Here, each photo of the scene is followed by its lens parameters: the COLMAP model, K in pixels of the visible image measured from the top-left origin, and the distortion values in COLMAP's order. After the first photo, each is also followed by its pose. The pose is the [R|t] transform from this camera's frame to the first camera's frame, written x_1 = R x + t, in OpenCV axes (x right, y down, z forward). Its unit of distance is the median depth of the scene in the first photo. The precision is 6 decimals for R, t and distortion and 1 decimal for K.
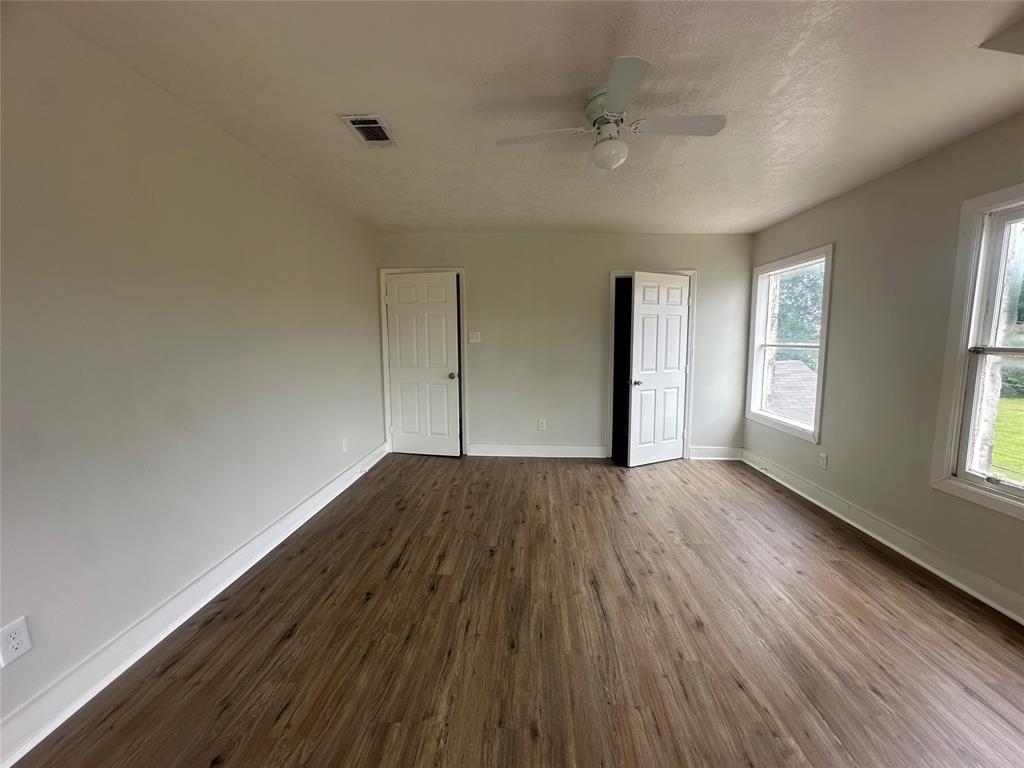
lens RADIAL K [[415.6, 0, 515.4], [0, 415.6, 383.1], [0, 0, 1]] dist [0.000107, -0.000125]
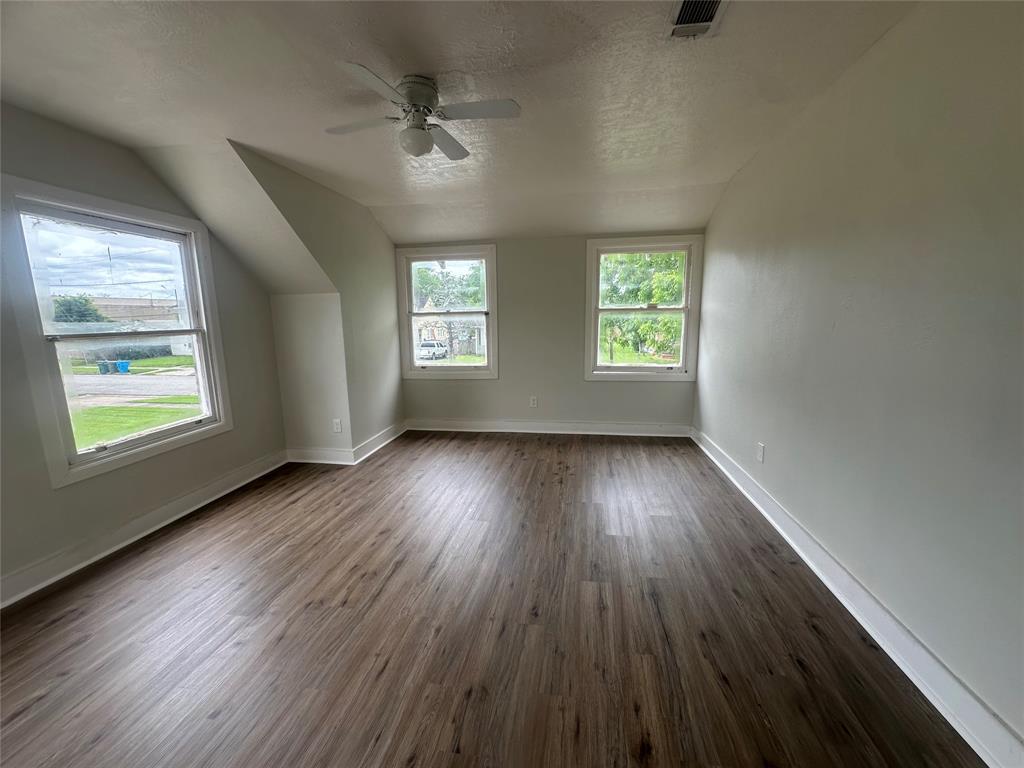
lens RADIAL K [[415.6, 0, 509.4], [0, 415.6, 383.6], [0, 0, 1]] dist [0.000107, -0.000125]
pose [[-0.990518, -0.001061, 0.137381, -0.116882], [0.036614, 0.961767, 0.271411, -0.185496], [-0.132417, 0.273868, -0.952608, 1.657701]]
